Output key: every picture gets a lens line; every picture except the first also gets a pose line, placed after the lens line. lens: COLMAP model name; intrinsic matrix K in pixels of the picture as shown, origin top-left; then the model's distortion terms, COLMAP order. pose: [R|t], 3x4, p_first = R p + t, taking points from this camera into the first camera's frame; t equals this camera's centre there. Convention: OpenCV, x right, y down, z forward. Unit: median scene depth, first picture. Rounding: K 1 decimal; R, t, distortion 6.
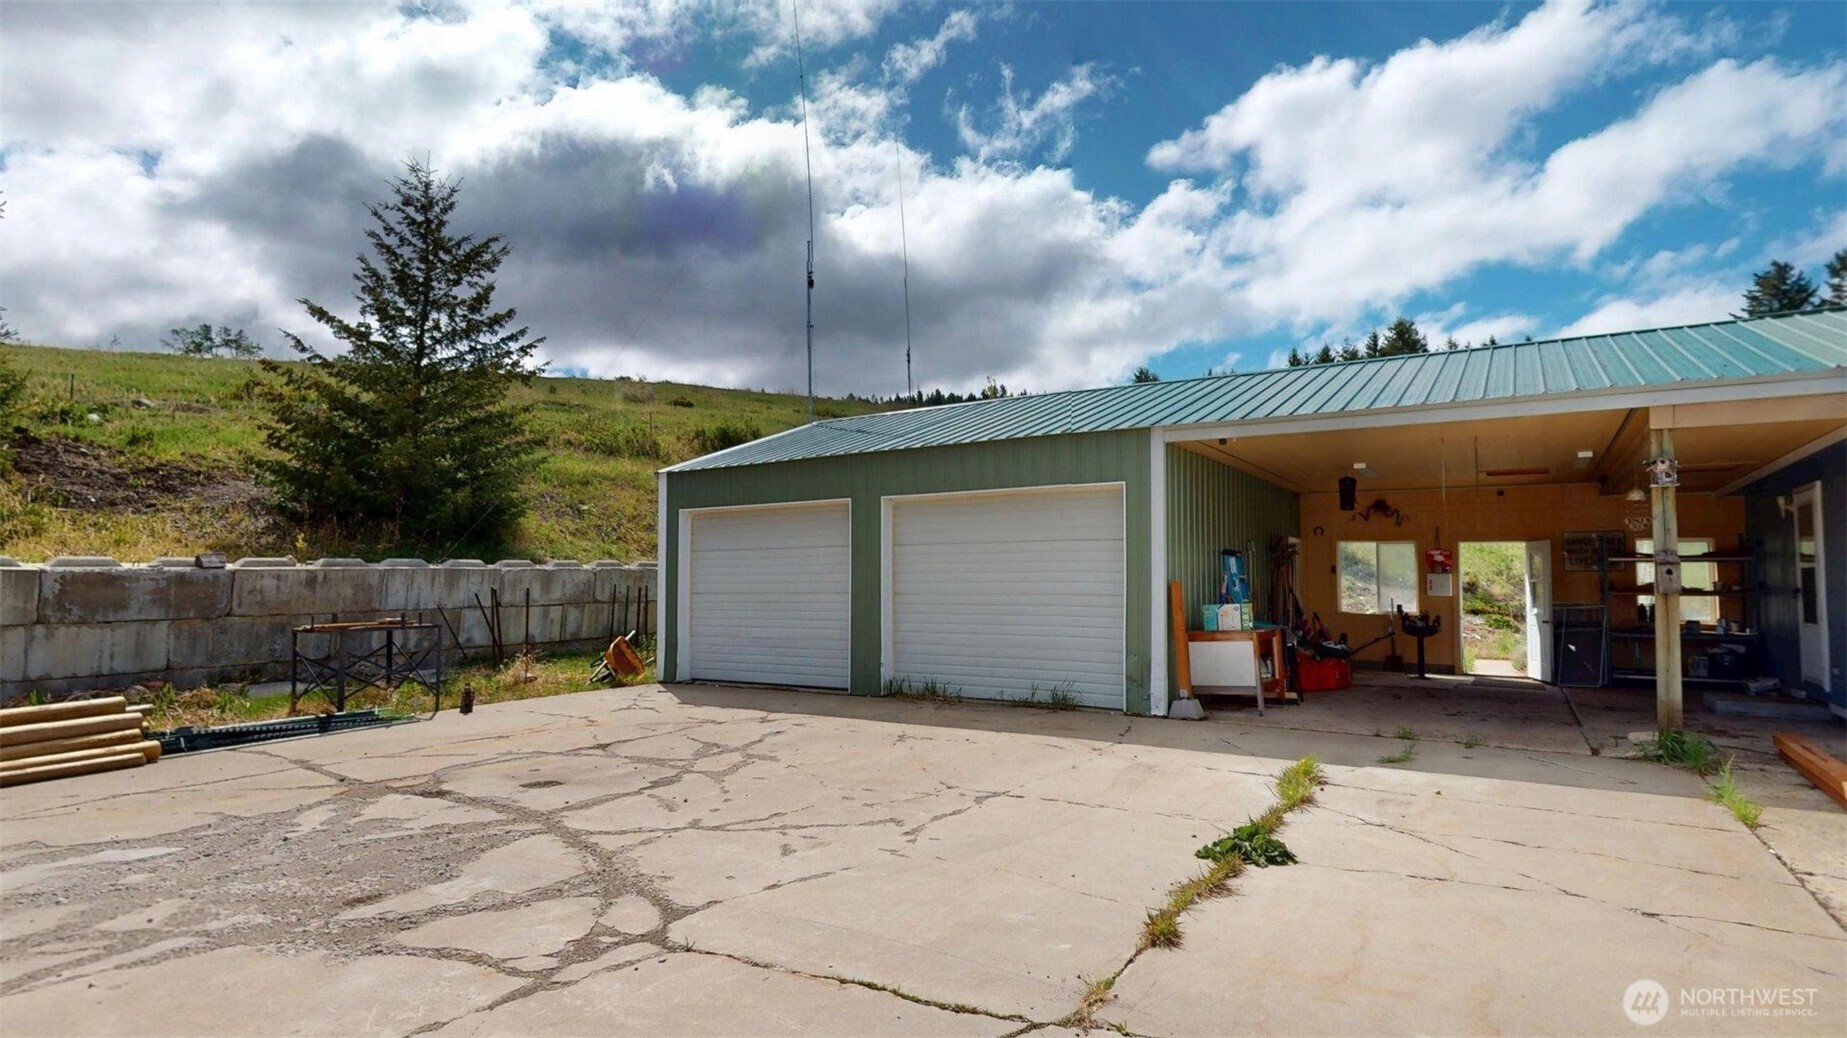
lens RADIAL K [[1144.9, 0, 923.5], [0, 1144.9, 519.0], [0, 0, 1]] dist [-0.001833, -0.000546]
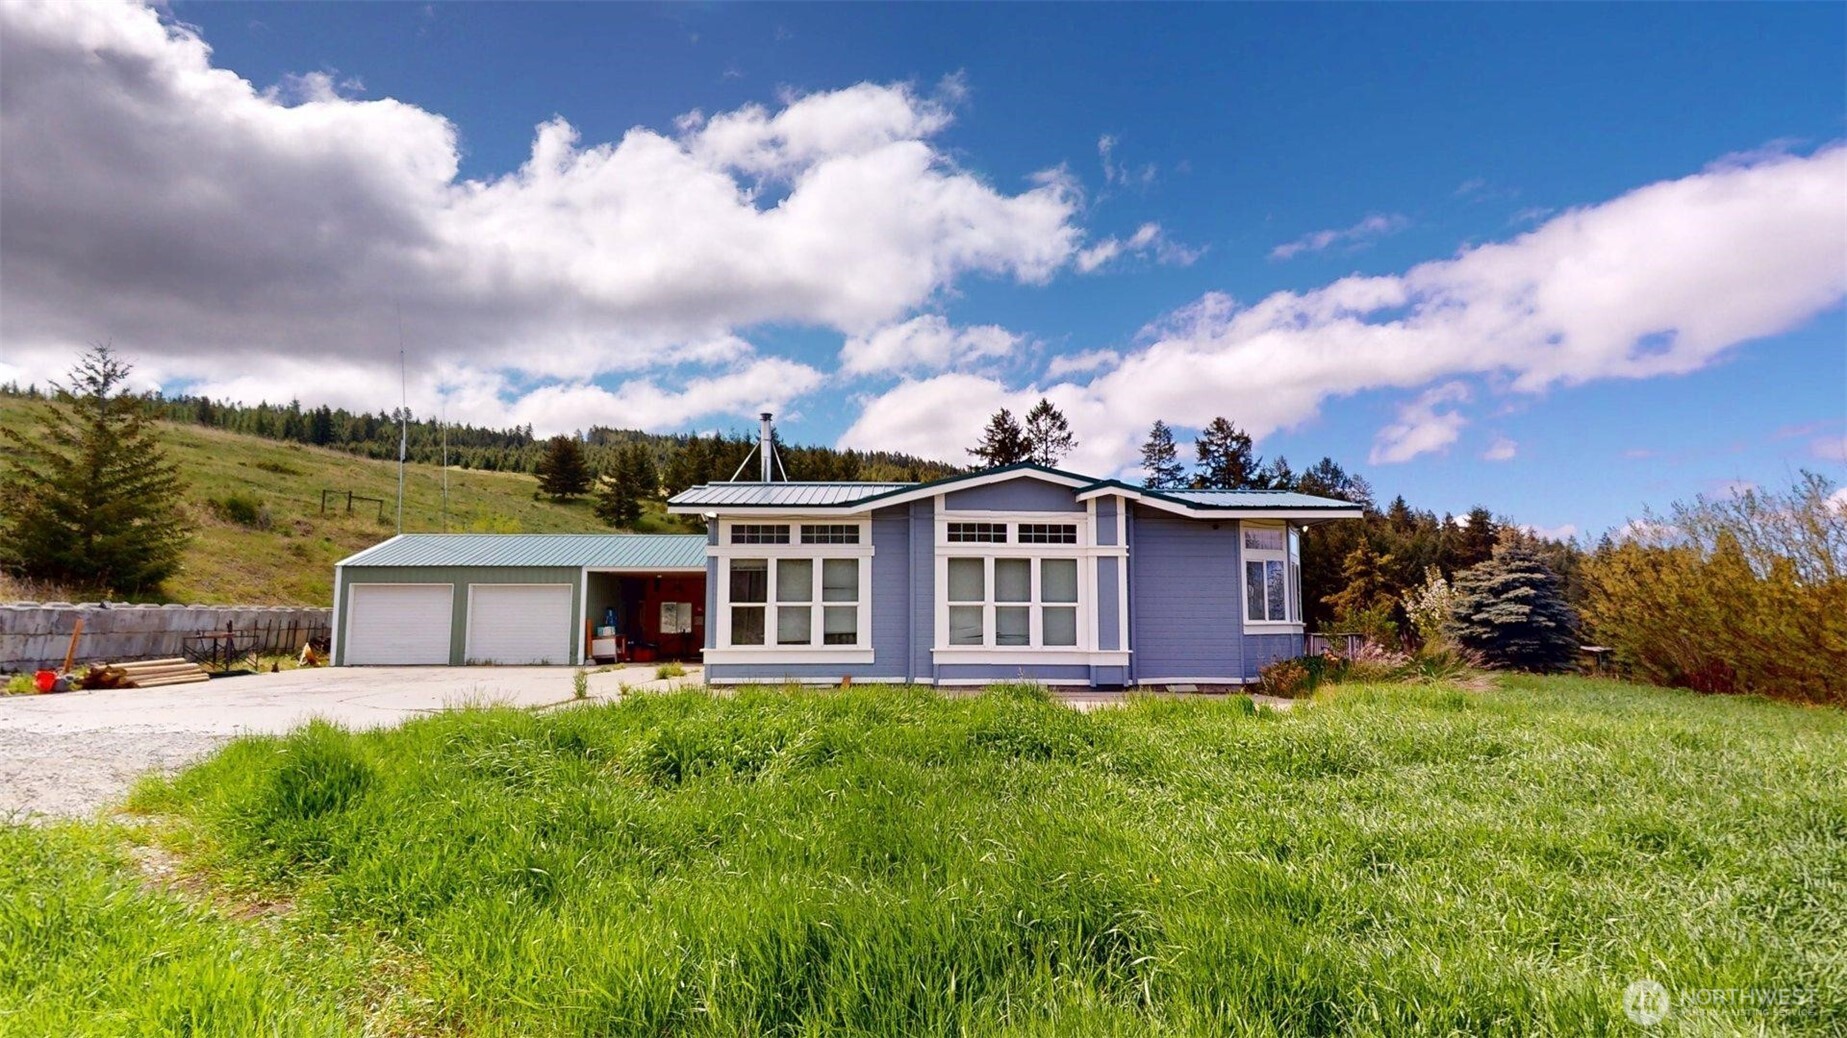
lens RADIAL K [[1144.9, 0, 923.5], [0, 1144.9, 519.0], [0, 0, 1]] dist [-0.001833, -0.000546]
pose [[0.867502, 0.053463, 0.494552, -0.417900], [-0.032913, 0.998198, -0.050176, -0.068253], [-0.496343, 0.027250, 0.867698, -1.652182]]
